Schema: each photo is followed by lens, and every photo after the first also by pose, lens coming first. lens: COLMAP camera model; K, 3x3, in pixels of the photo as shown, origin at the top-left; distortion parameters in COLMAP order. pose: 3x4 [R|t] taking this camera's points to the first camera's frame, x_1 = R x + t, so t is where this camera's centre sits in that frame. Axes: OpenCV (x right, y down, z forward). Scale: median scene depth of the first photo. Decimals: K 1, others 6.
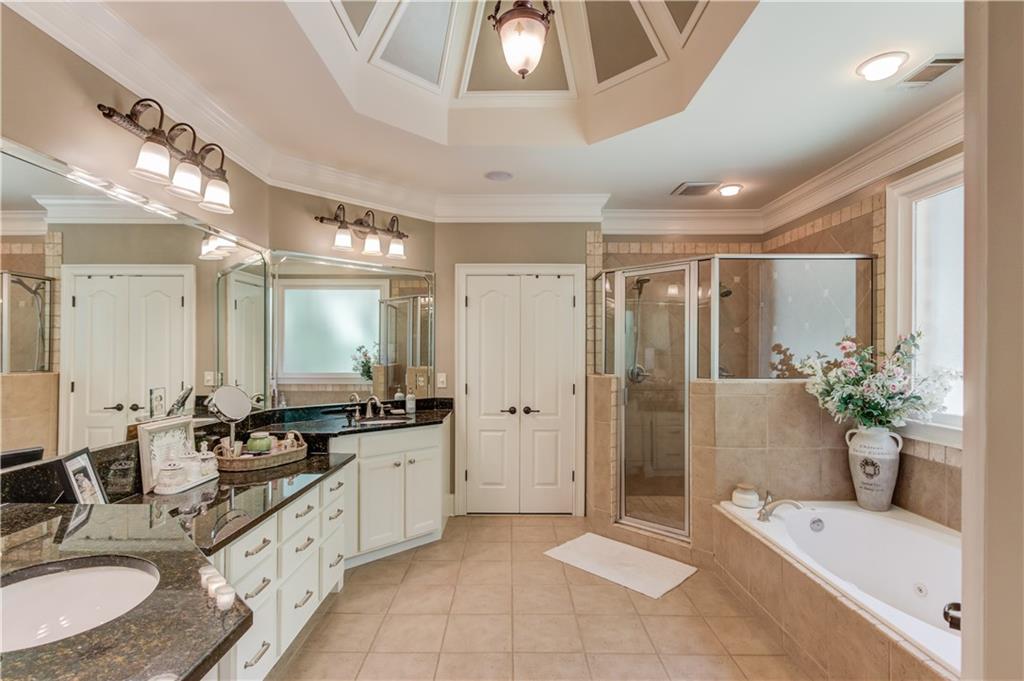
lens RADIAL K [[501.4, 0, 509.3], [0, 501.4, 354.1], [0, 0, 1]] dist [-0.000757, -0.000049]
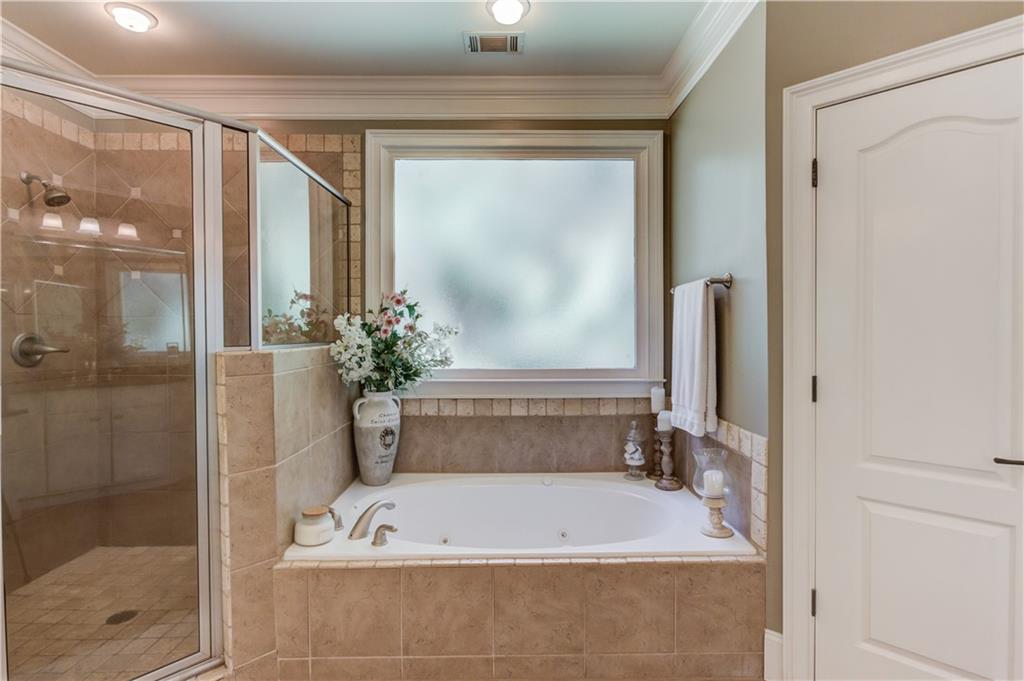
lens RADIAL K [[492.3, 0, 512.0], [0, 492.3, 340.5], [0, 0, 1]] dist [-0.001655, 0.000069]
pose [[-0.014260, -0.018767, 0.999722, -0.169644], [0.006380, 0.999802, 0.018859, 0.037160], [-0.999878, 0.006647, -0.014138, 0.797418]]
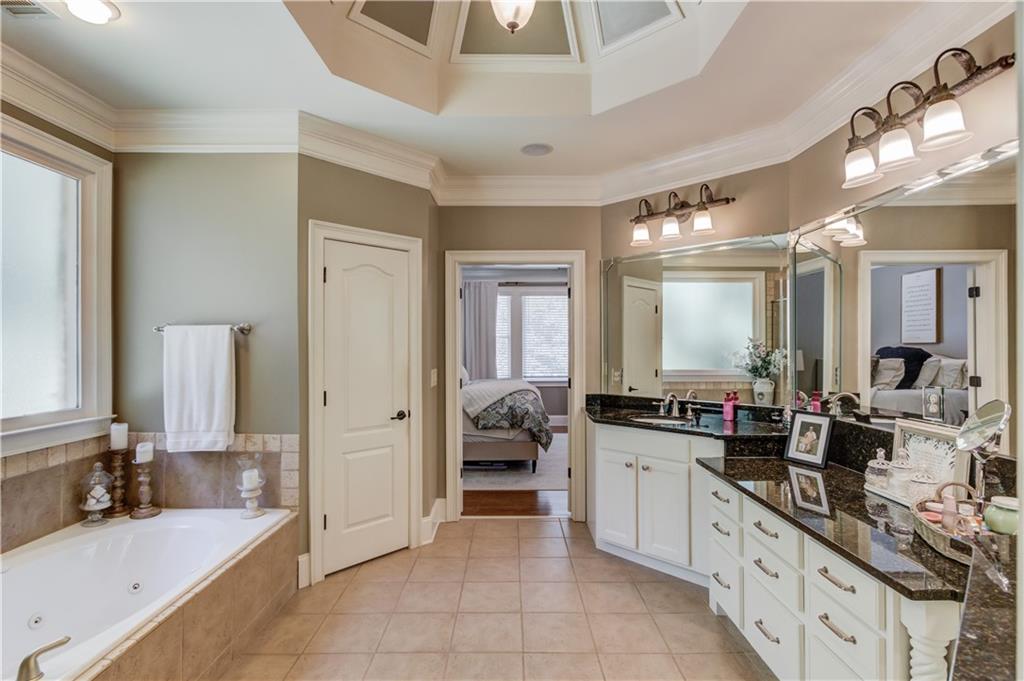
lens RADIAL K [[492.3, 0, 512.0], [0, 492.3, 340.5], [0, 0, 1]] dist [-0.001655, 0.000069]
pose [[-0.999996, -0.002455, 0.001647, 0.020084], [-0.002462, 0.999988, -0.004258, -0.008261], [-0.001637, -0.004262, -0.999990, 1.447553]]
